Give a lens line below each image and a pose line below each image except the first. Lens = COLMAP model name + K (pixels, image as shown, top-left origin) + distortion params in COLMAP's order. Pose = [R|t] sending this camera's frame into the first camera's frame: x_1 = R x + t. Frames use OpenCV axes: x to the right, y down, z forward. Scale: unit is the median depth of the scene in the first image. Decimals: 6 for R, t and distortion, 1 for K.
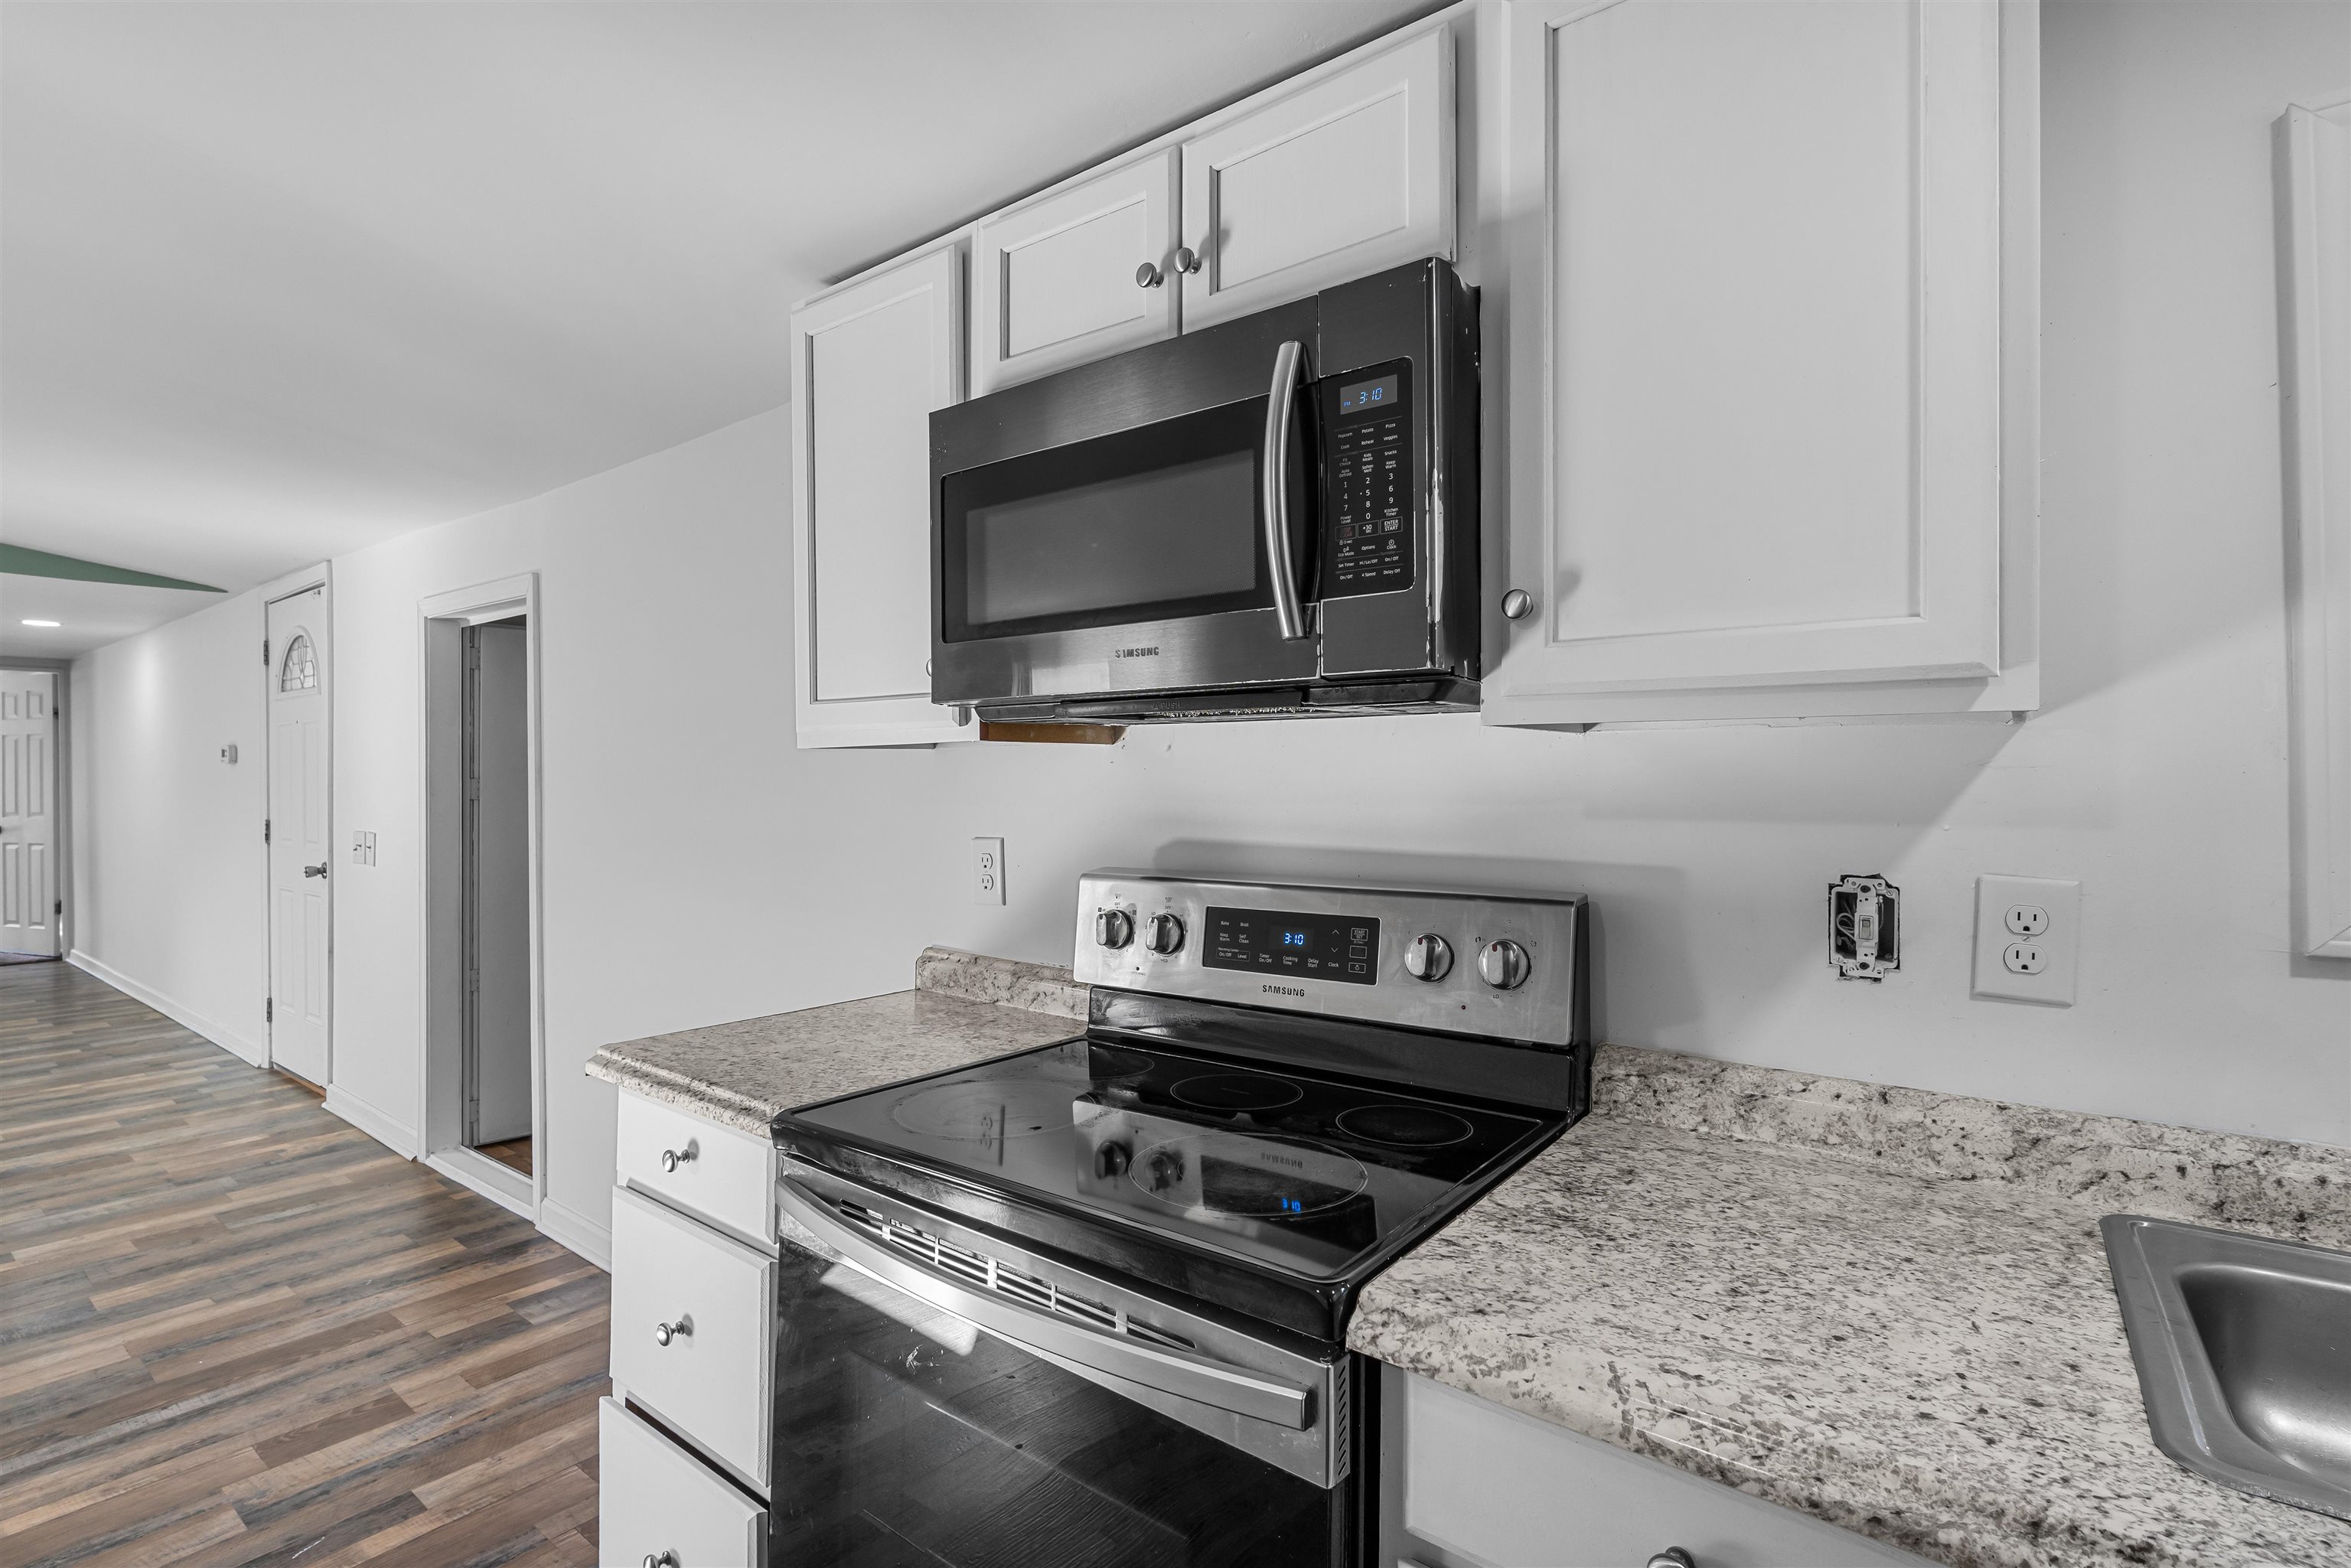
lens RADIAL K [[1085.7, 0, 1180.6], [0, 1085.7, 775.0], [0, 0, 1]] dist [-0.004196, -0.000596]
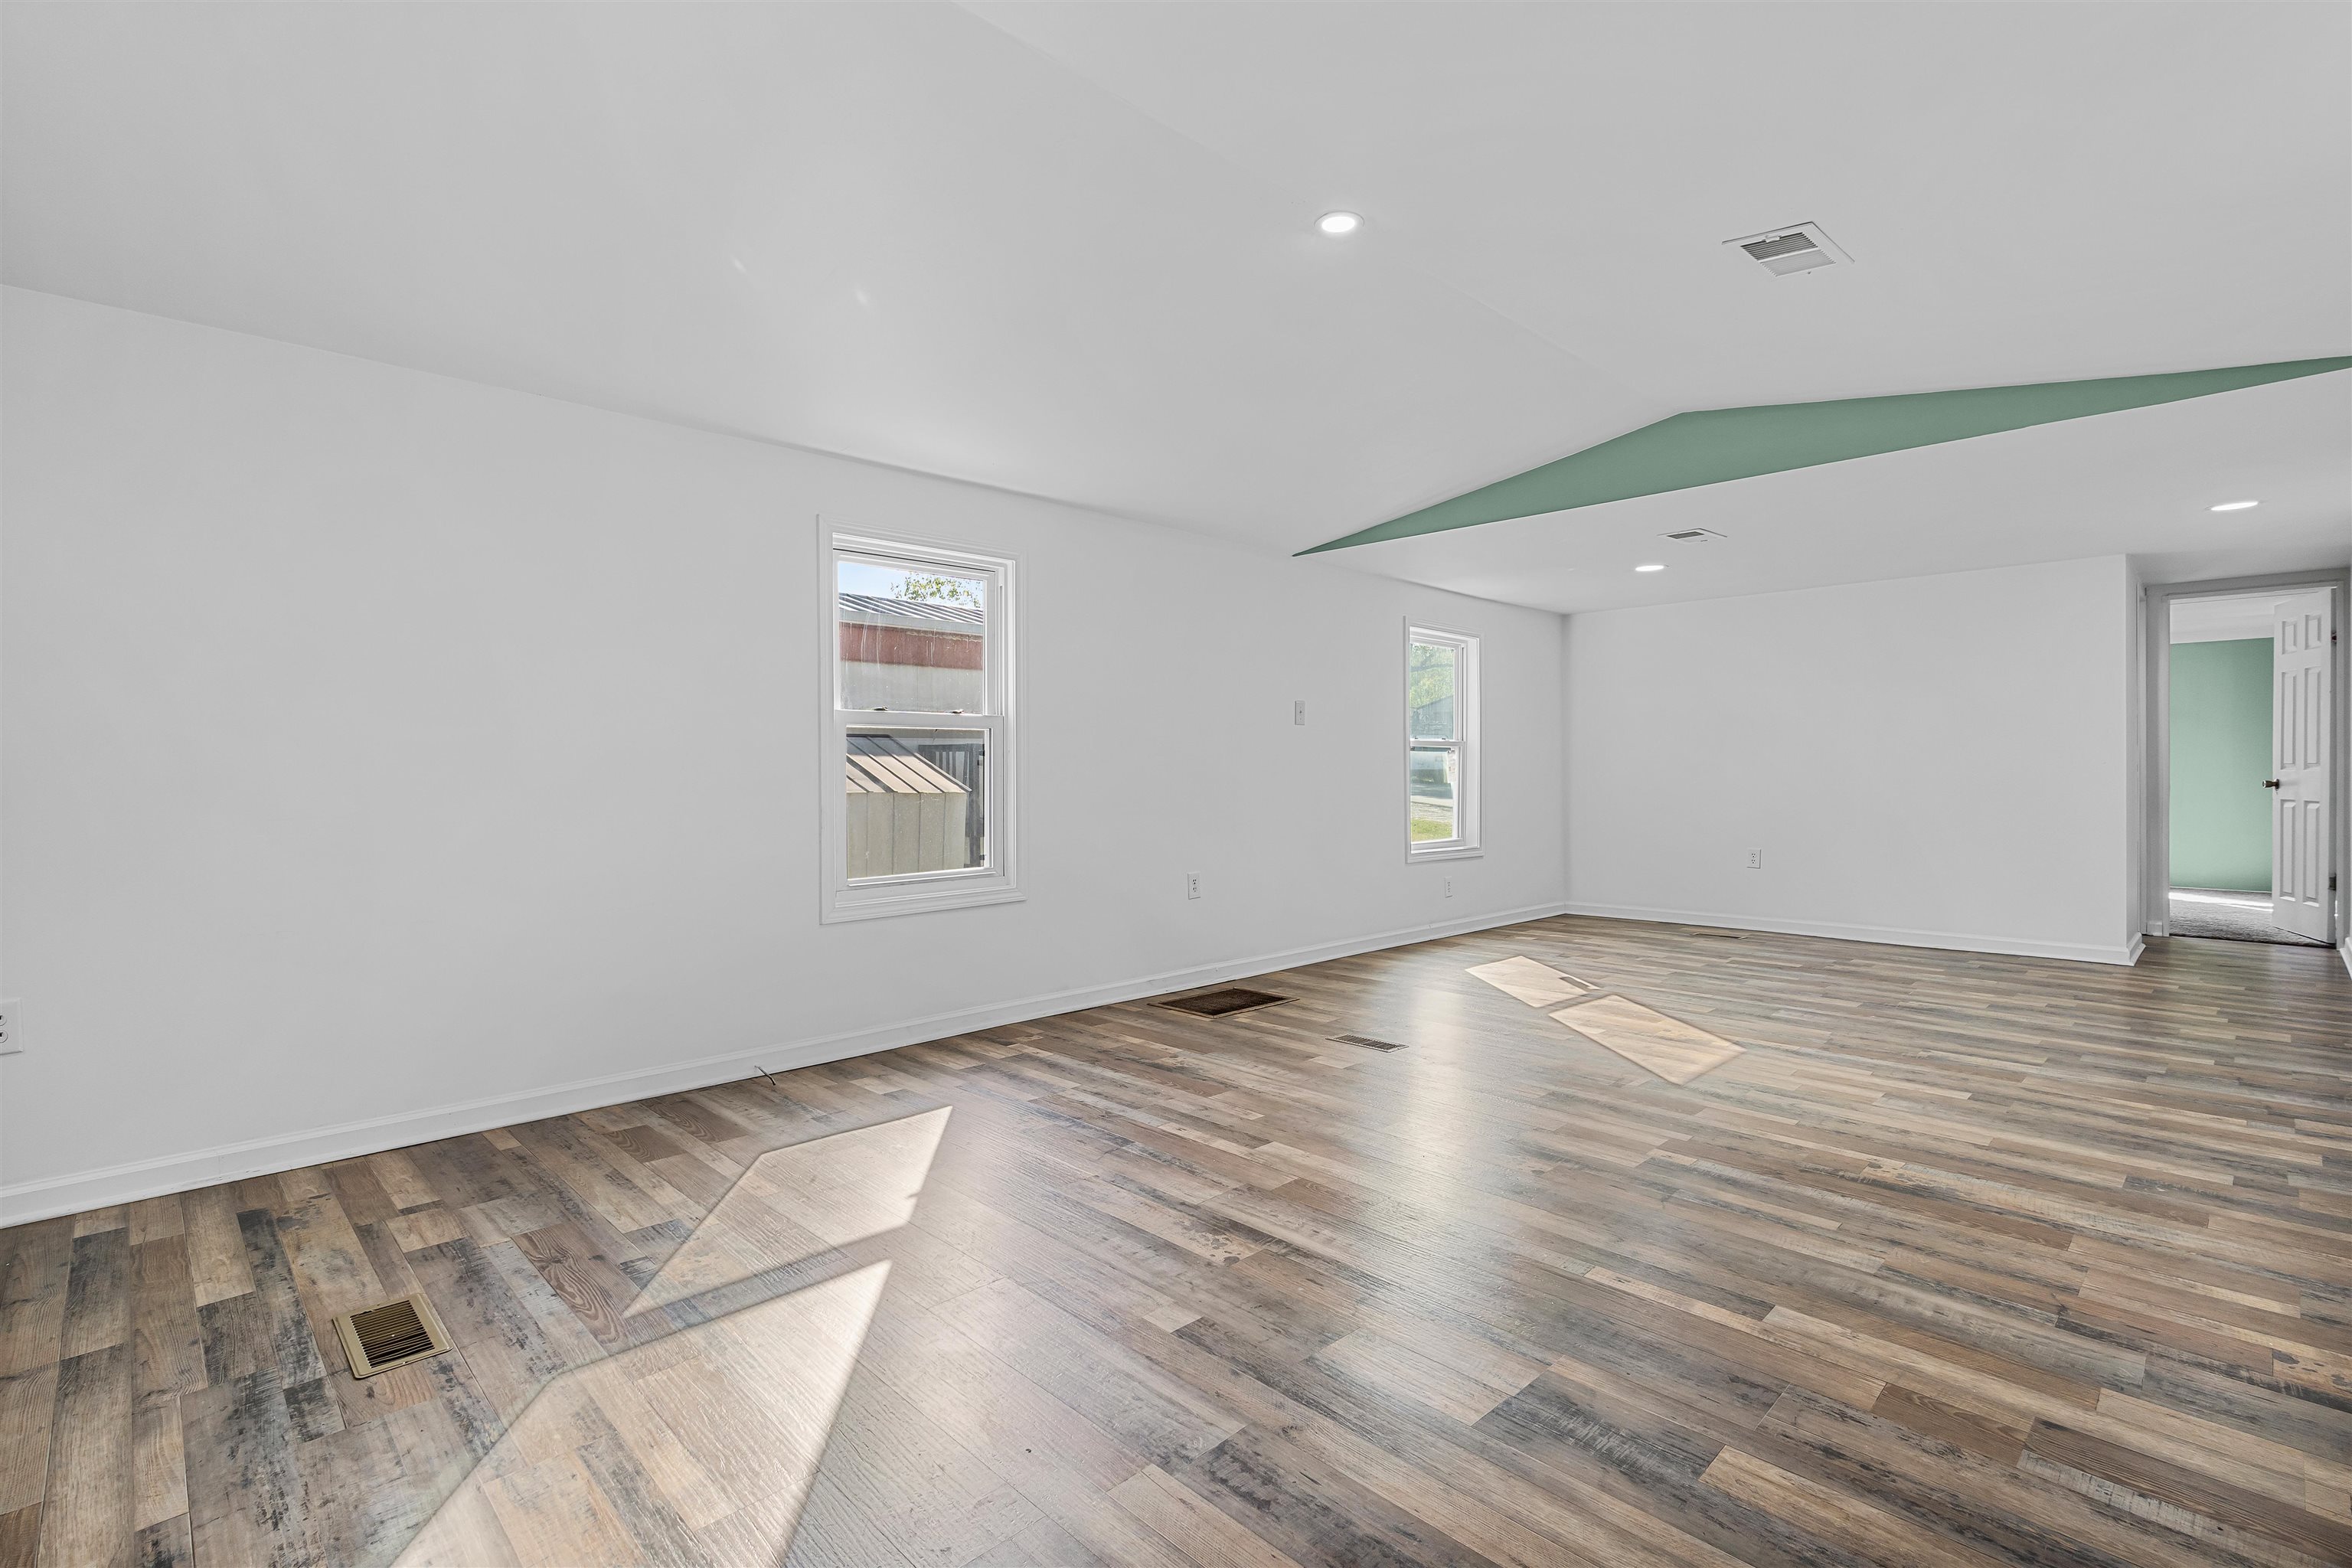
lens RADIAL K [[1086.2, 0, 1176.6], [0, 1086.2, 780.3], [0, 0, 1]] dist [-0.004196, -0.000596]
pose [[-0.150276, 0.012737, -0.988562, -0.263255], [0.003010, 0.999918, 0.012426, 0.071720], [0.988640, -0.001108, -0.150302, 0.569552]]
